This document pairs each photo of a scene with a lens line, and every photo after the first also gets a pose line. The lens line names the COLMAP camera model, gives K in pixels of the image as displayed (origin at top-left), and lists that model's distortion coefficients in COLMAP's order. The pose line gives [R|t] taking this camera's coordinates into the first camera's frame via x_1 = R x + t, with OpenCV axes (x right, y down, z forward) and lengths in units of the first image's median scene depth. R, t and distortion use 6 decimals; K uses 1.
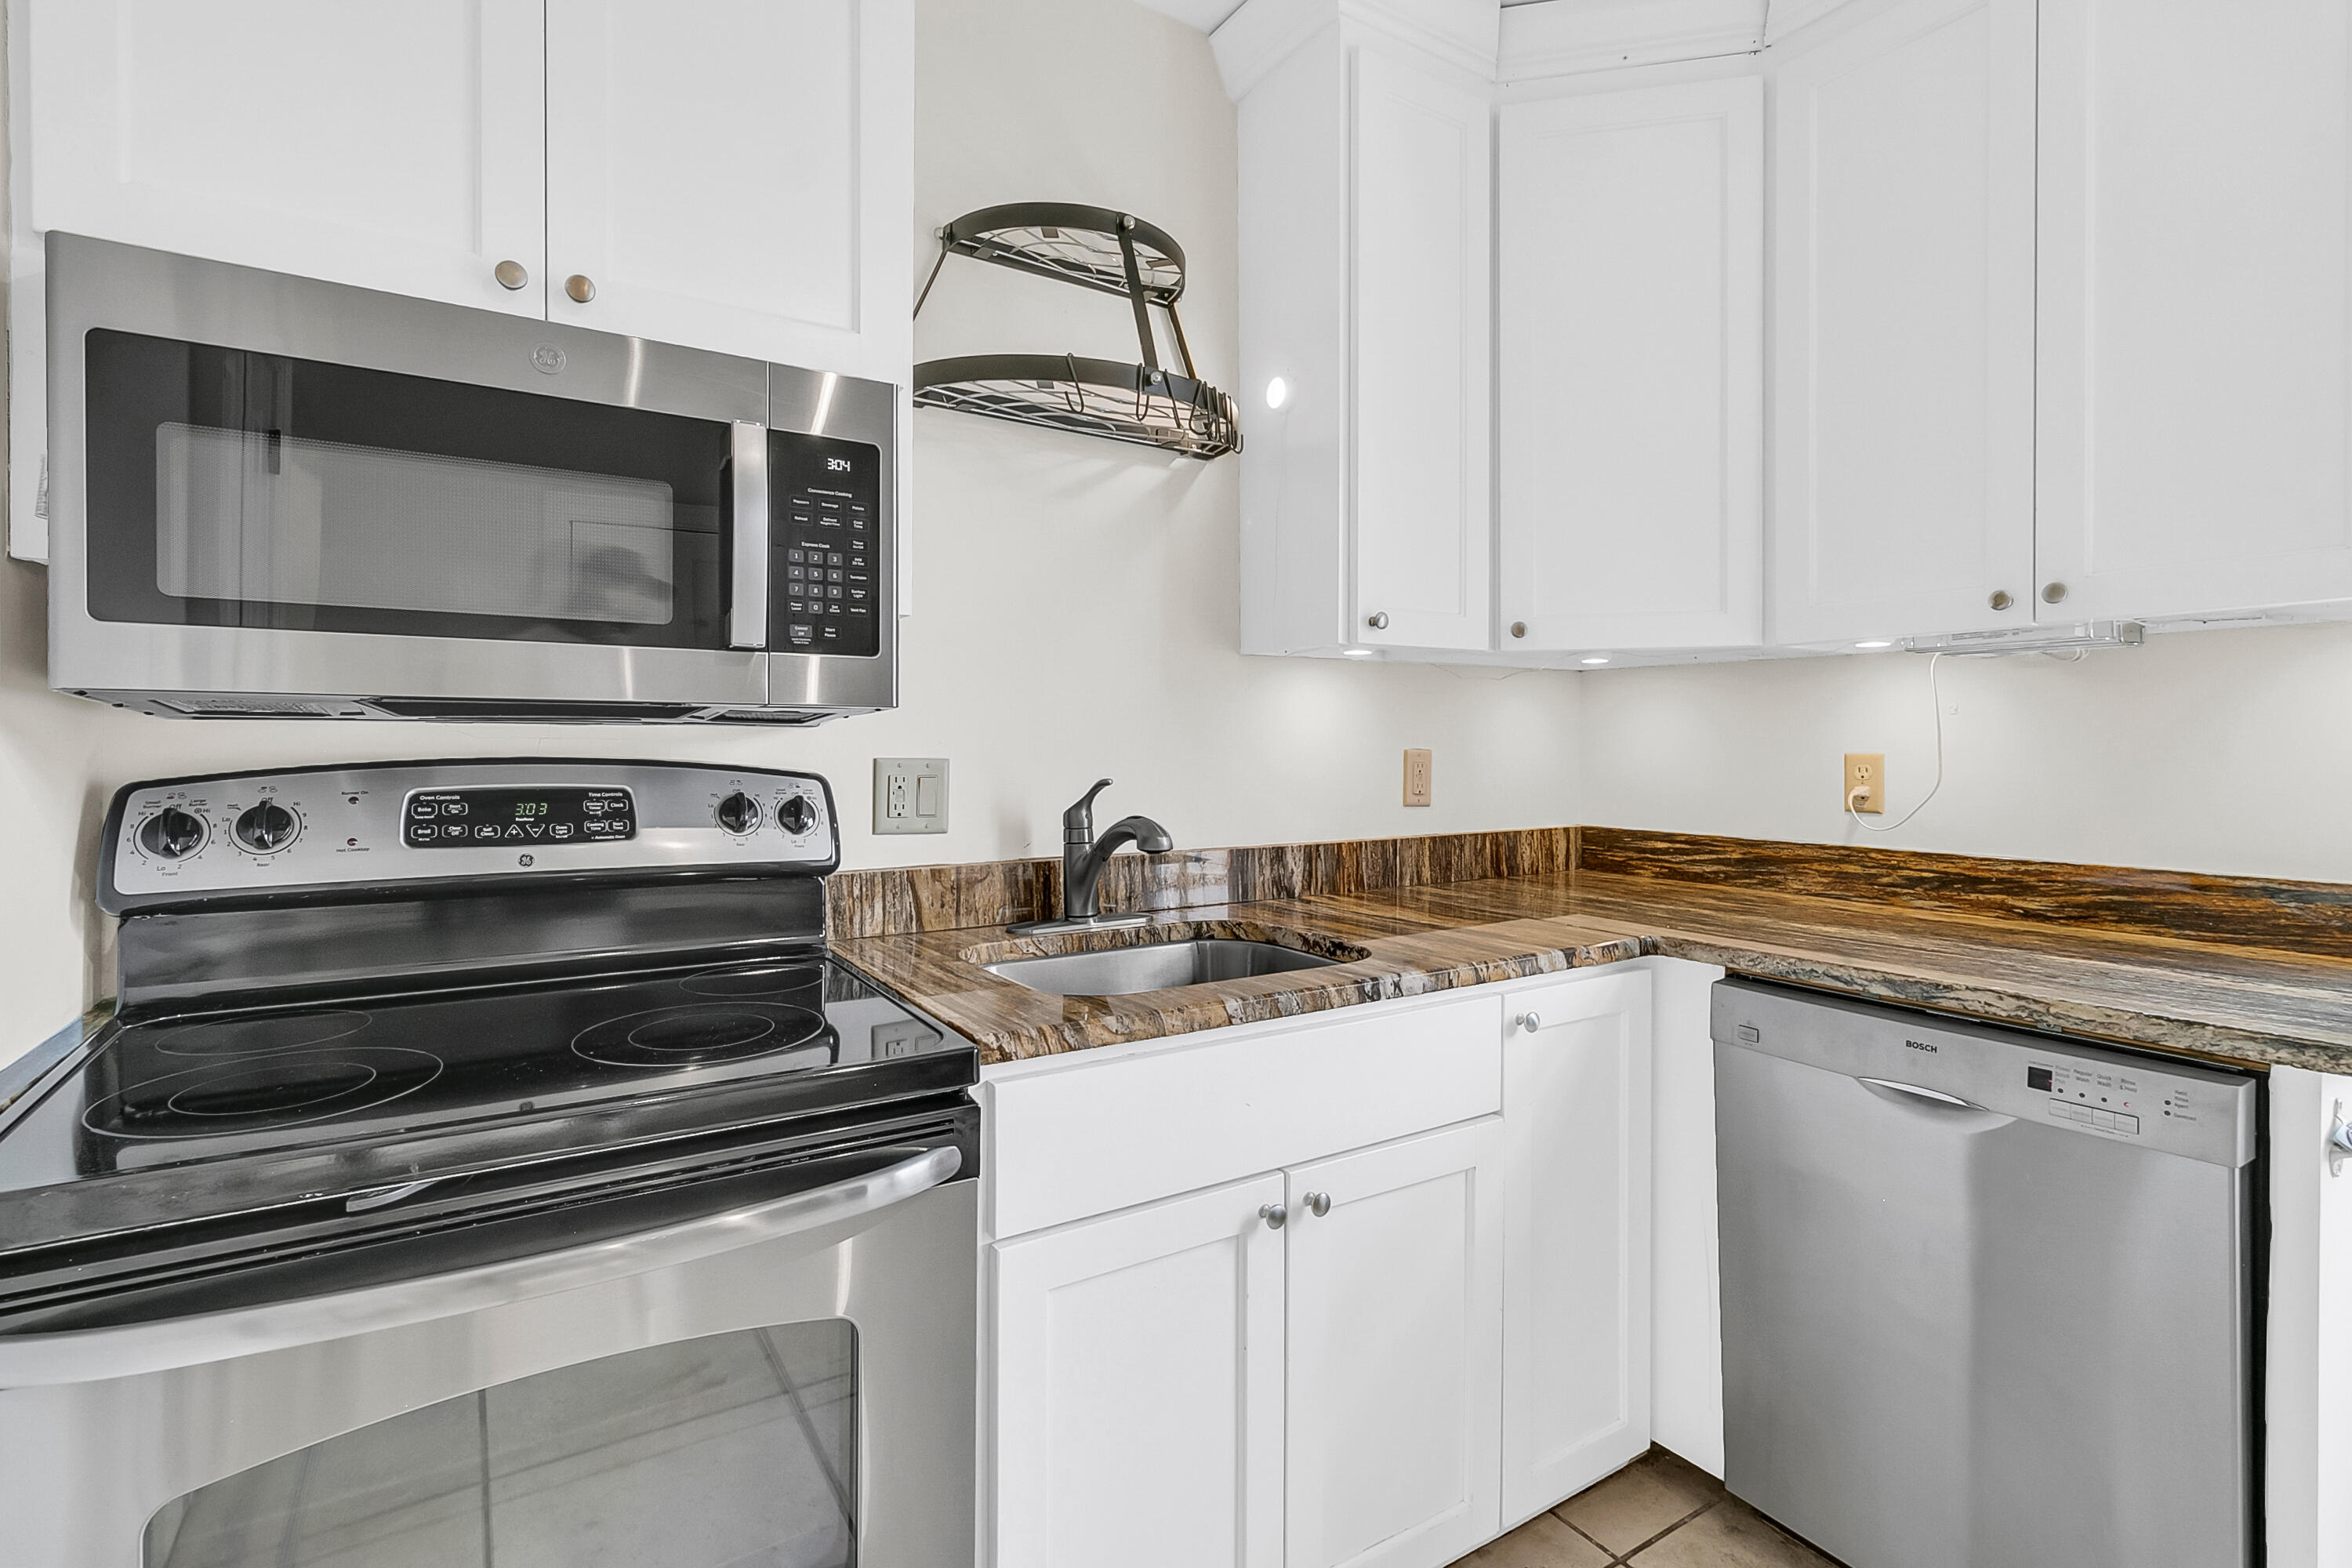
lens RADIAL K [[1106.7, 0, 1183.0], [0, 1106.7, 756.8], [0, 0, 1]] dist [0.001554, 0.000318]
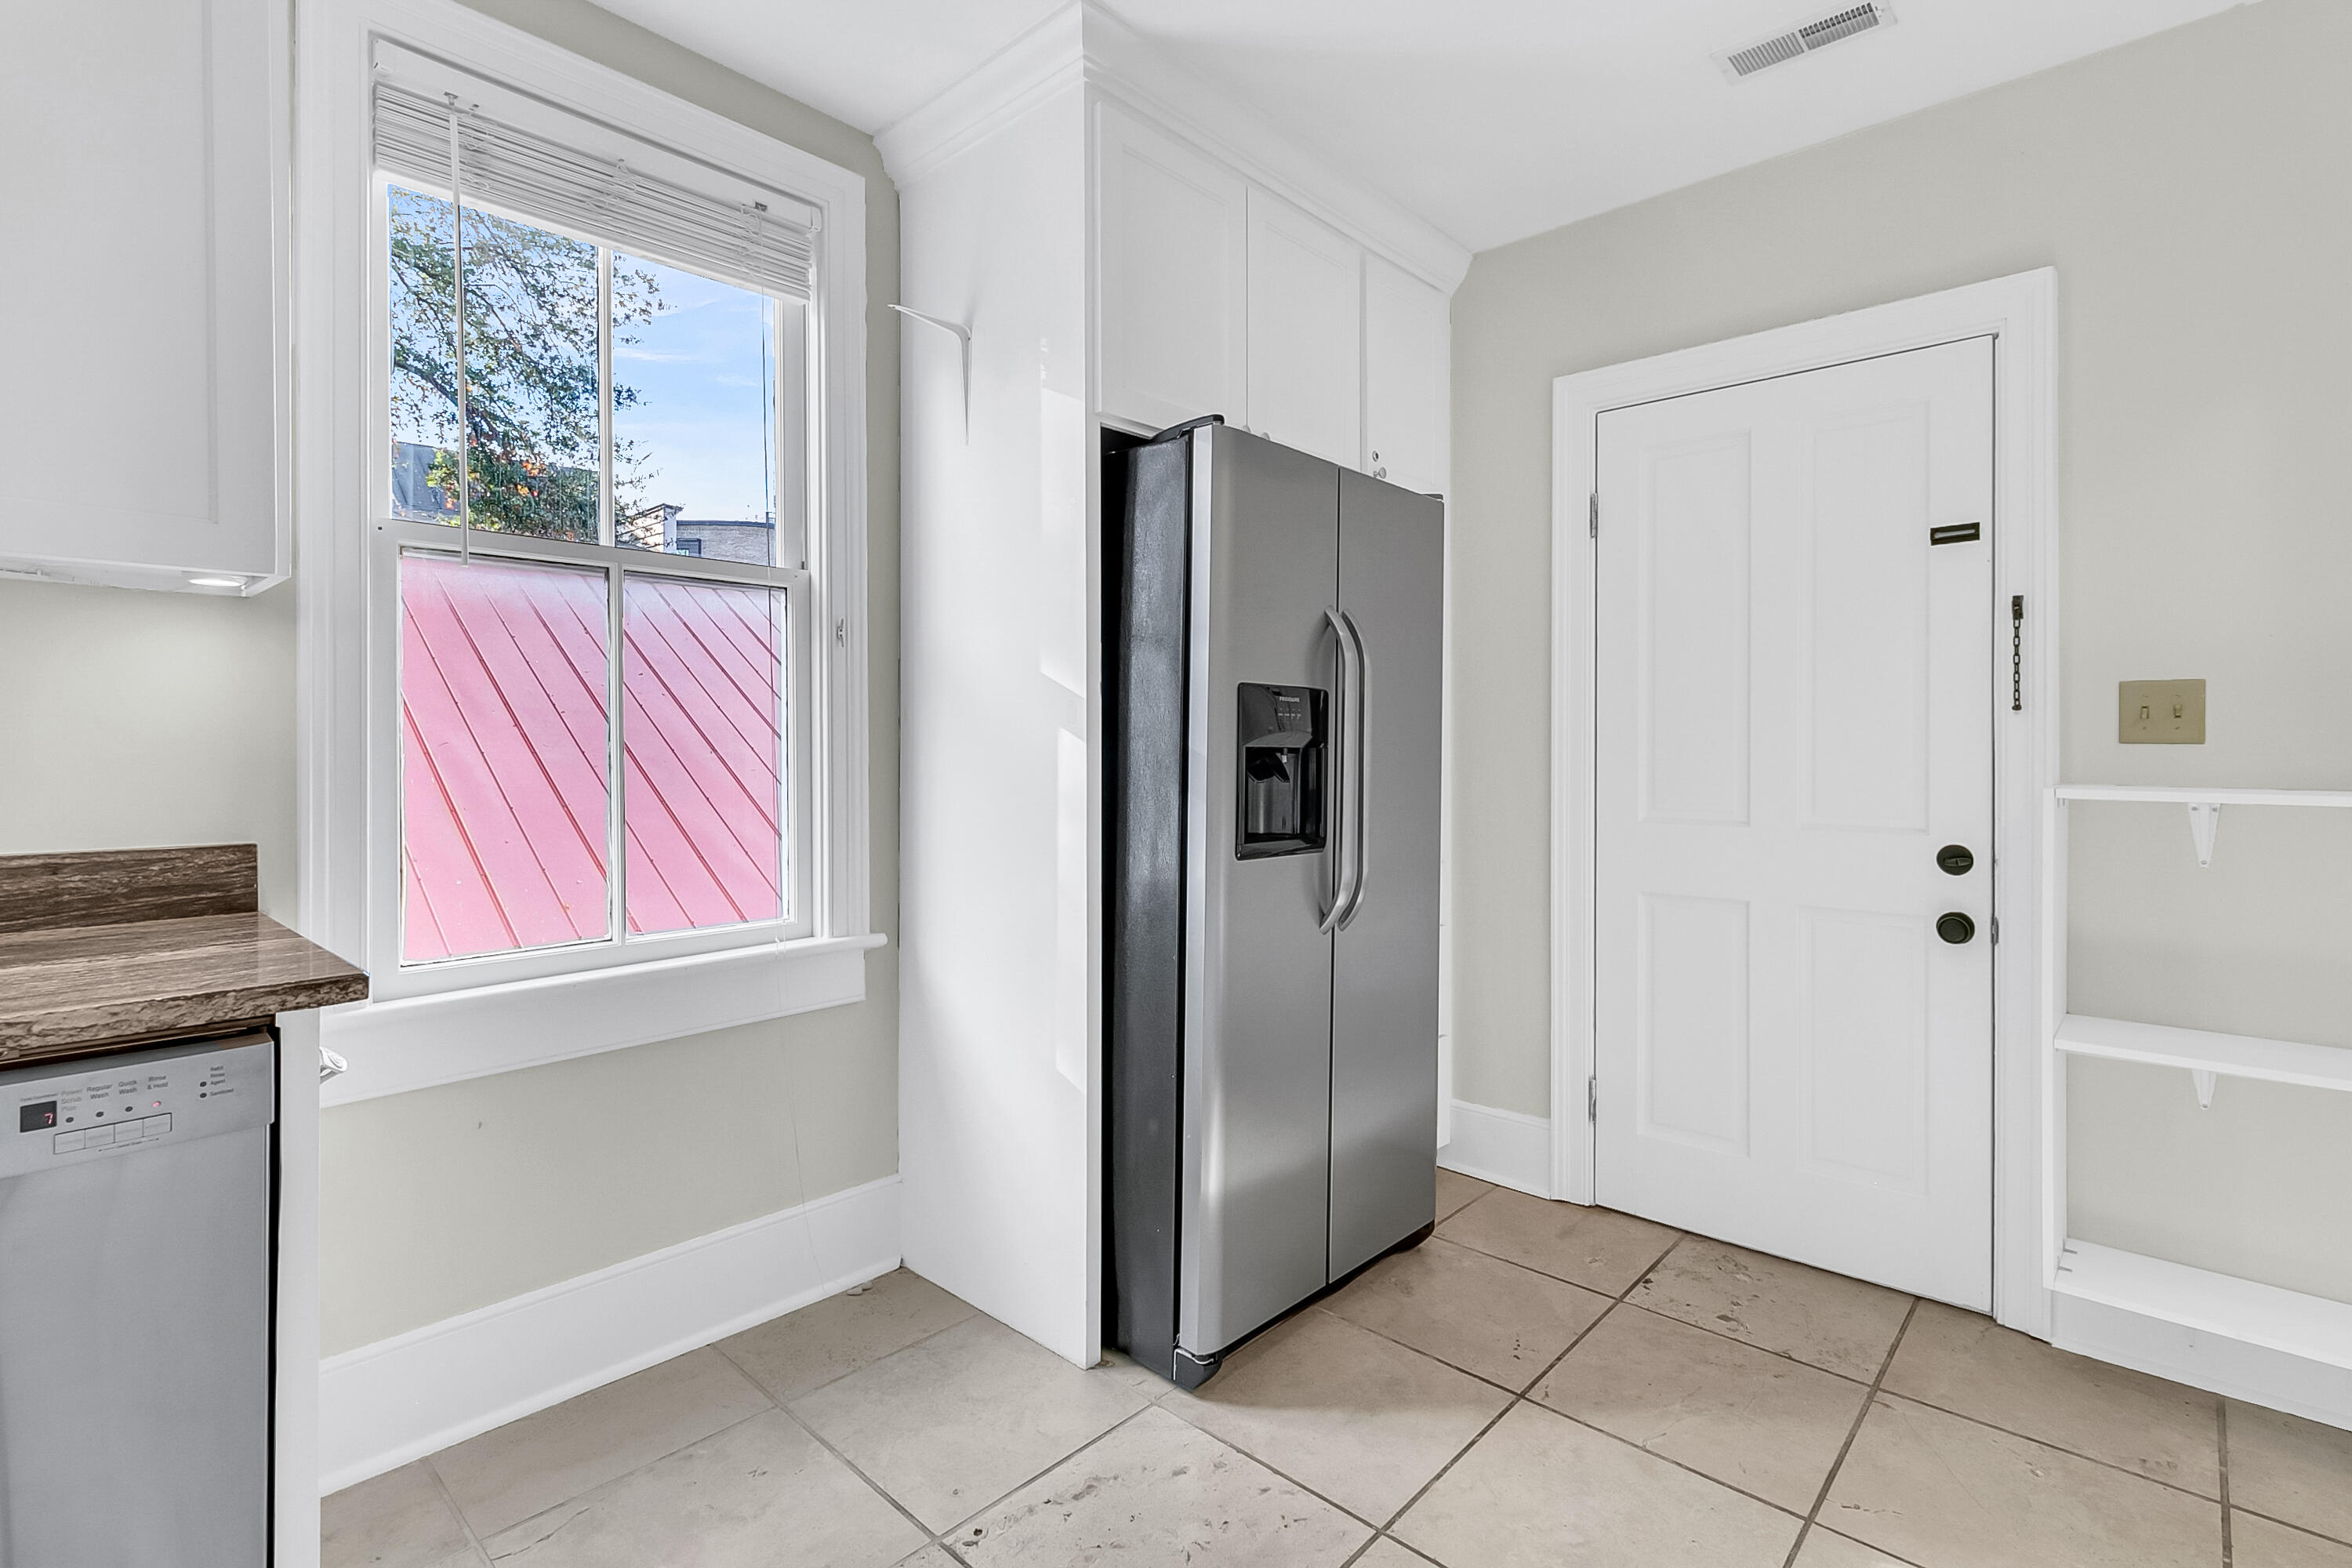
lens RADIAL K [[1106.7, 0, 1183.0], [0, 1106.7, 756.8], [0, 0, 1]] dist [0.001554, 0.000318]
pose [[-0.262042, -0.014624, 0.964946, -0.170924], [0.004804, 0.999853, 0.016458, 0.017491], [-0.965045, 0.008949, -0.261933, 0.328596]]
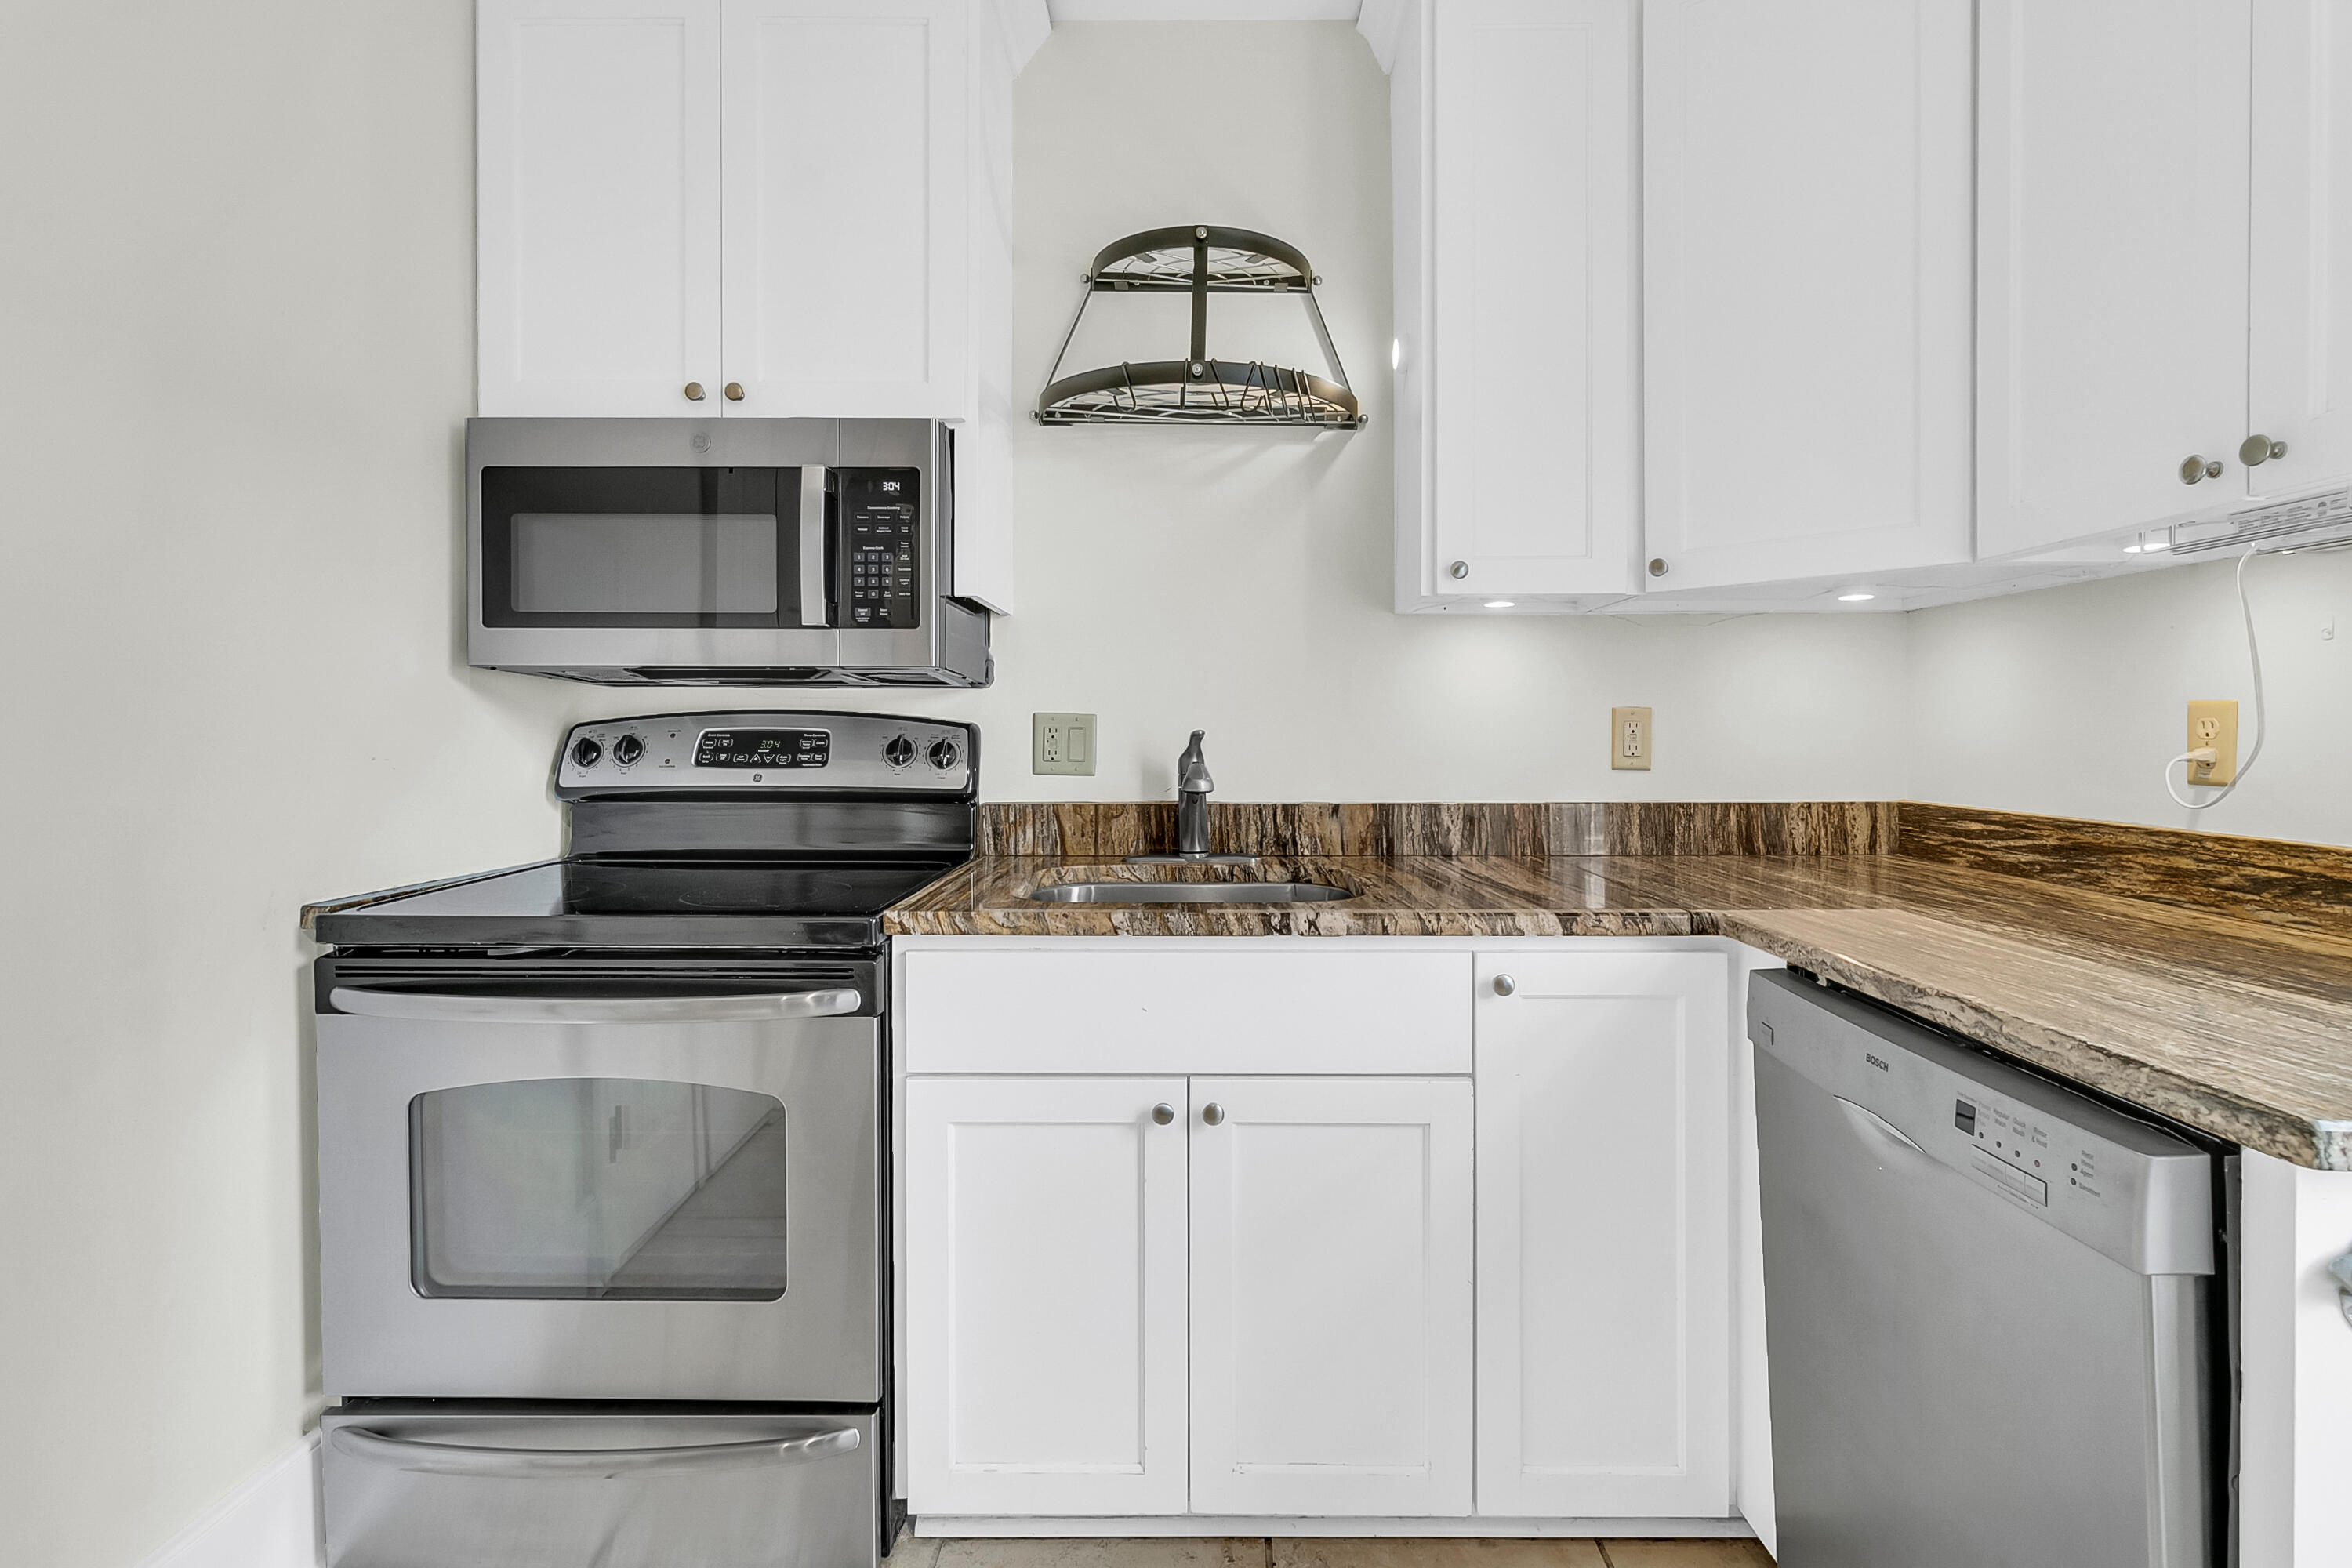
lens RADIAL K [[1071.6, 0, 1190.5], [0, 1071.6, 738.8], [0, 0, 1]] dist [0.001608, -0.000171]
pose [[0.840234, 0.004893, -0.542202, 0.582492], [-0.005946, 0.999982, -0.000191, 0.032832], [0.542192, 0.003385, 0.840248, 0.092499]]
